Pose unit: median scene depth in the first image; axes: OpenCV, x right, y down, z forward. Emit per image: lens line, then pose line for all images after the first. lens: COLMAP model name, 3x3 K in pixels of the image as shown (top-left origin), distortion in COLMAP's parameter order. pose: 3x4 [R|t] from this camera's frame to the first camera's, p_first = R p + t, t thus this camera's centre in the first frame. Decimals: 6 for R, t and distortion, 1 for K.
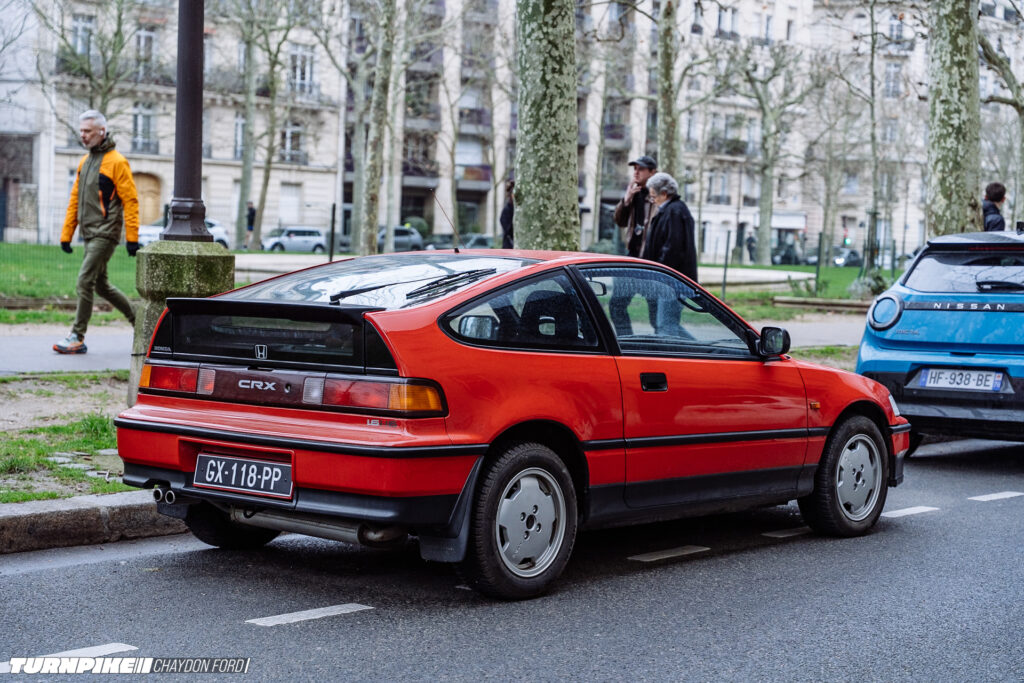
lens RADIAL K [[1818.7, 0, 512.1], [0, 1818.7, 342.3], [0, 0, 1]] dist [0.027931, 0.000000]
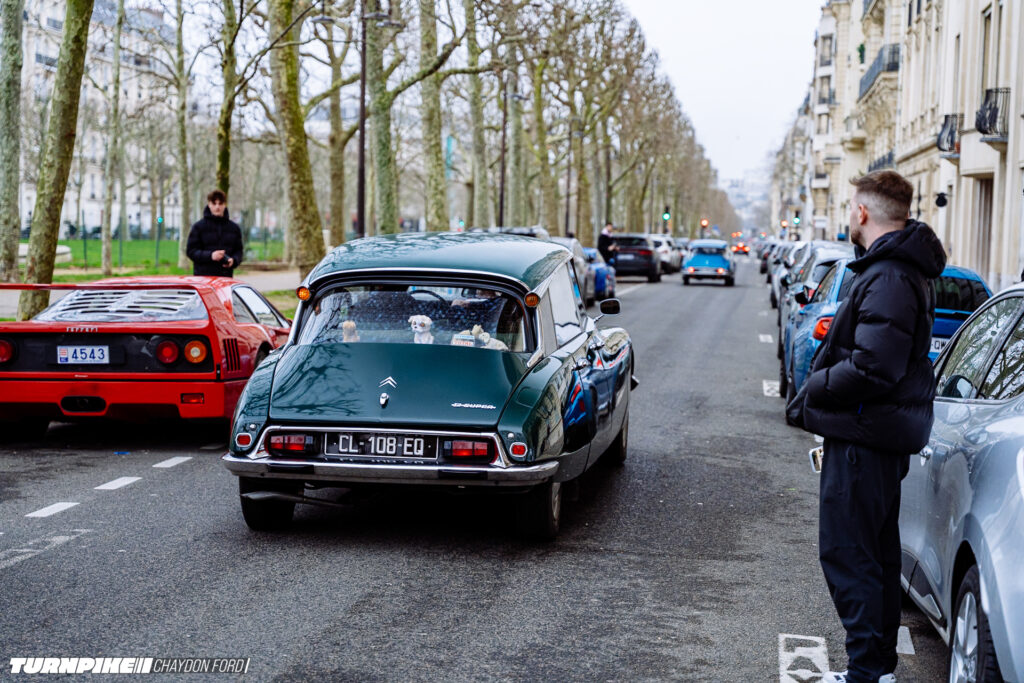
lens RADIAL K [[1818.7, 0, 513.0], [0, 1818.7, 340.2], [0, 0, 1]] dist [0.027931, 0.000000]
pose [[0.836568, -0.047594, 0.545791, -0.180394], [0.037531, 0.998858, 0.029577, 0.002919], [-0.546575, -0.004259, 0.837399, -0.197519]]
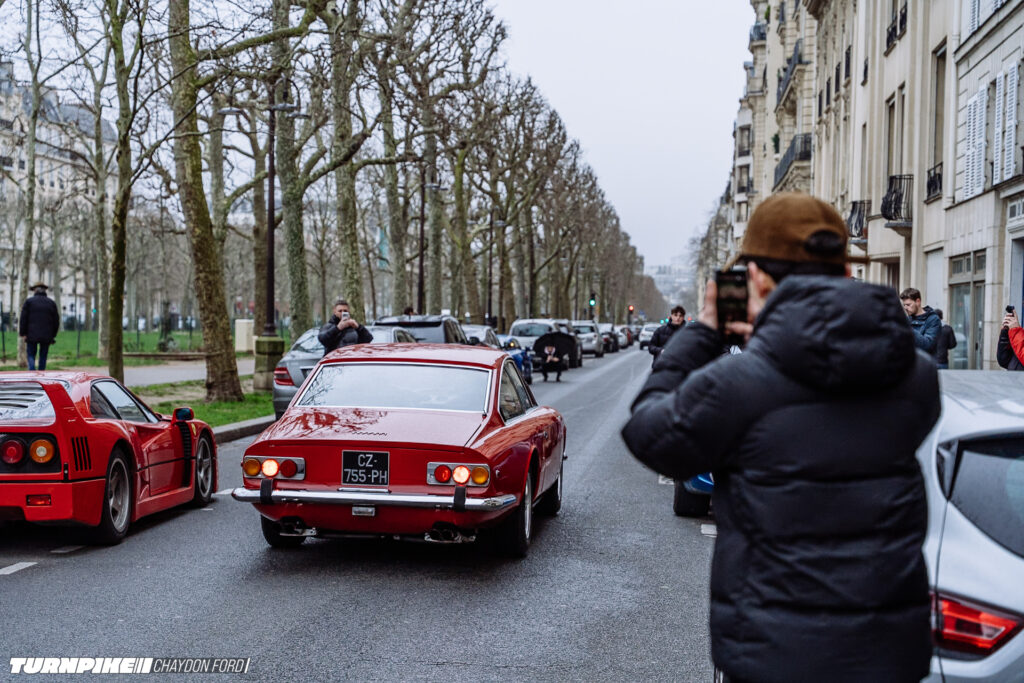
lens RADIAL K [[1772.8, 0, 515.6], [0, 1772.8, 349.8], [0, 0, 1]] dist [0.044580, 0.000000]
pose [[0.815053, -0.033654, 0.578408, -0.172470], [0.048837, 0.998749, -0.010706, 0.002742], [-0.577324, 0.036974, 0.815678, -0.194214]]
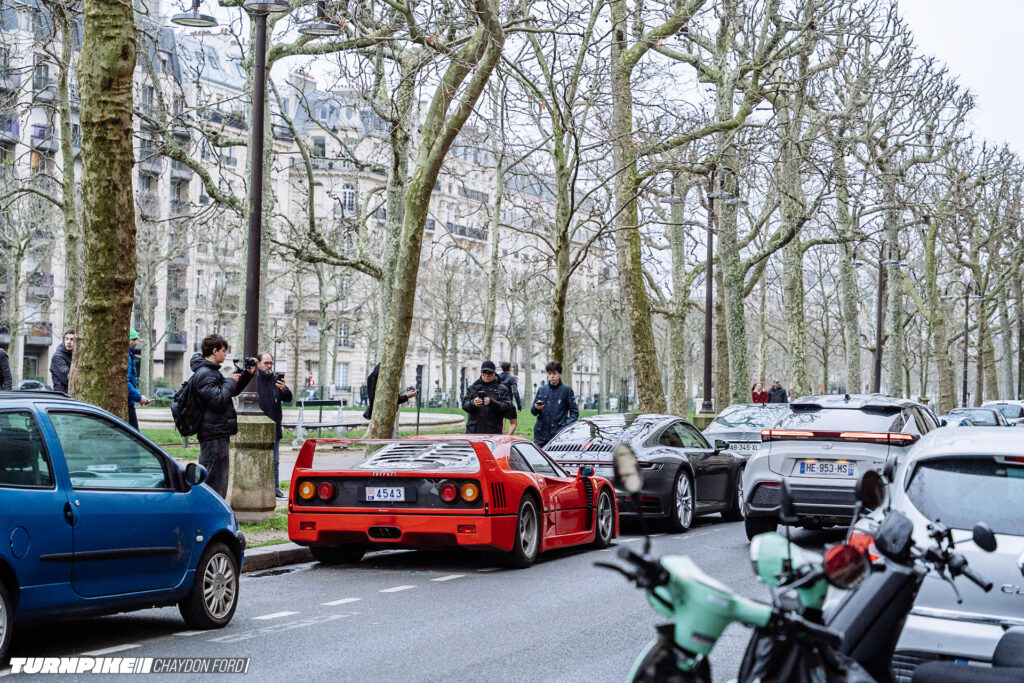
lens RADIAL K [[1947.2, 0, 512.0], [0, 1947.2, 342.8], [0, 0, 1]] dist [0.035332, 0.000000]
pose [[0.937815, -0.006684, 0.347071, -0.185692], [0.031986, 0.997225, -0.067224, 0.005099], [-0.345659, 0.074145, 0.935426, -0.241101]]
